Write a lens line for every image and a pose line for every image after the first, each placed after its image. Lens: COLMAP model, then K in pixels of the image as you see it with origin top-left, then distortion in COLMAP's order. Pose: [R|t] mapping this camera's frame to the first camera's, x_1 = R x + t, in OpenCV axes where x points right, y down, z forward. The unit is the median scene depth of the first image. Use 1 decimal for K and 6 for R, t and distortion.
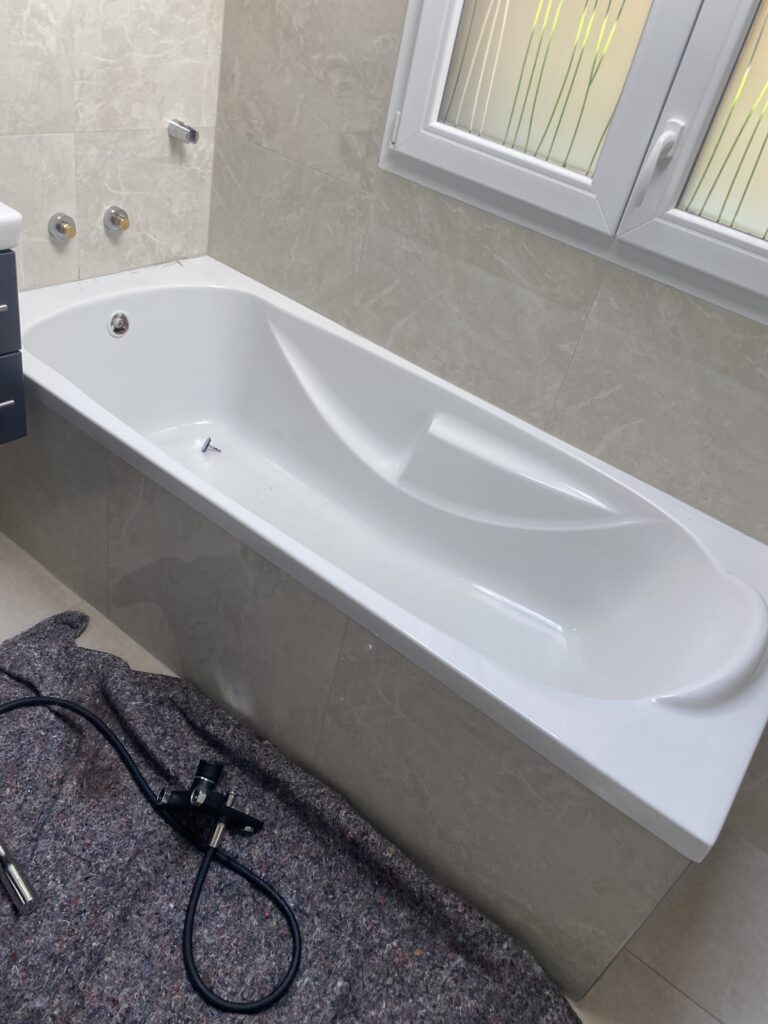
lens RADIAL K [[805.2, 0, 386.1], [0, 805.2, 514.7], [0, 0, 1]] dist [0.000538, 0.001764]
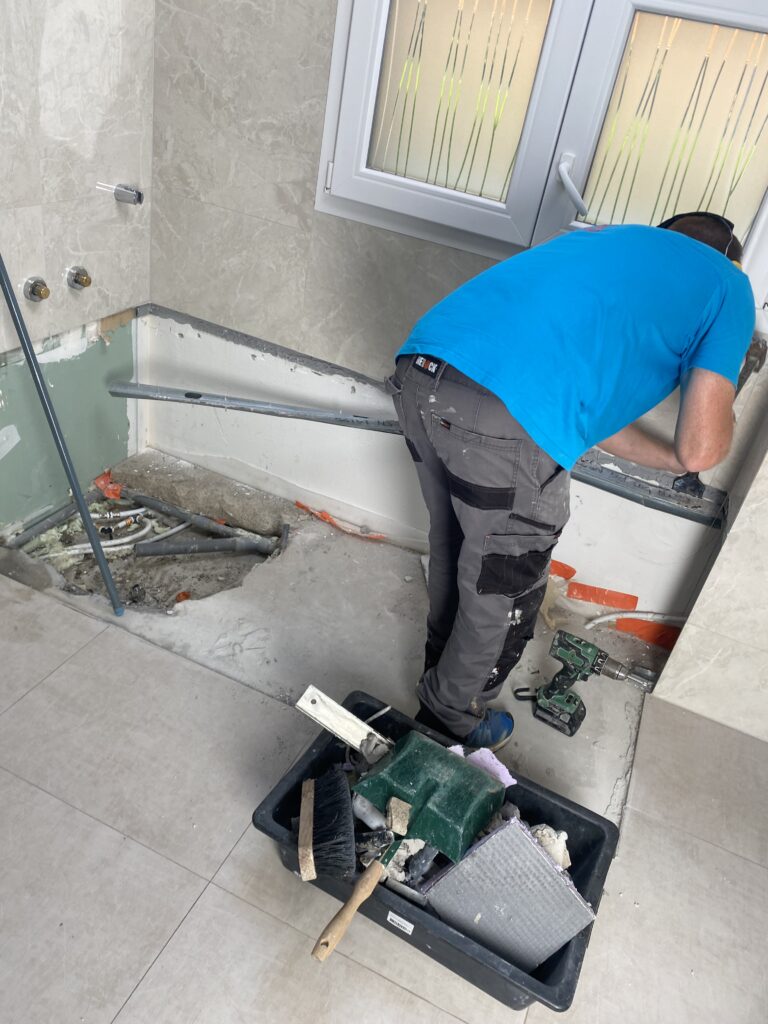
lens RADIAL K [[805.2, 0, 385.0], [0, 805.2, 503.3], [0, 0, 1]] dist [0.000538, 0.001764]
pose [[0.972567, -0.153681, 0.174628, -0.177623], [0.161511, 0.986369, -0.031464, 0.038649], [-0.167412, 0.058806, 0.984132, -0.134586]]
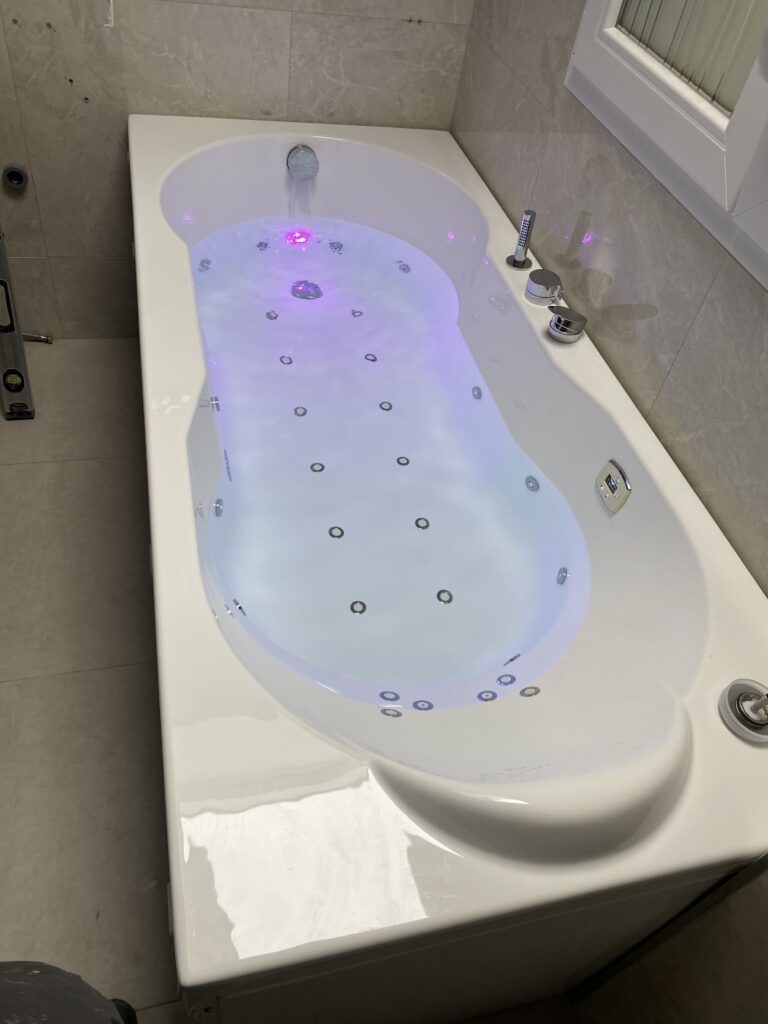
lens RADIAL K [[805.2, 0, 380.5], [0, 805.2, 506.5], [0, 0, 1]] dist [0.000538, 0.001764]
pose [[0.771800, 0.384196, -0.506674, 0.417072], [-0.358517, 0.921021, 0.152266, -0.098389], [0.525158, 0.064133, 0.848585, 0.244660]]
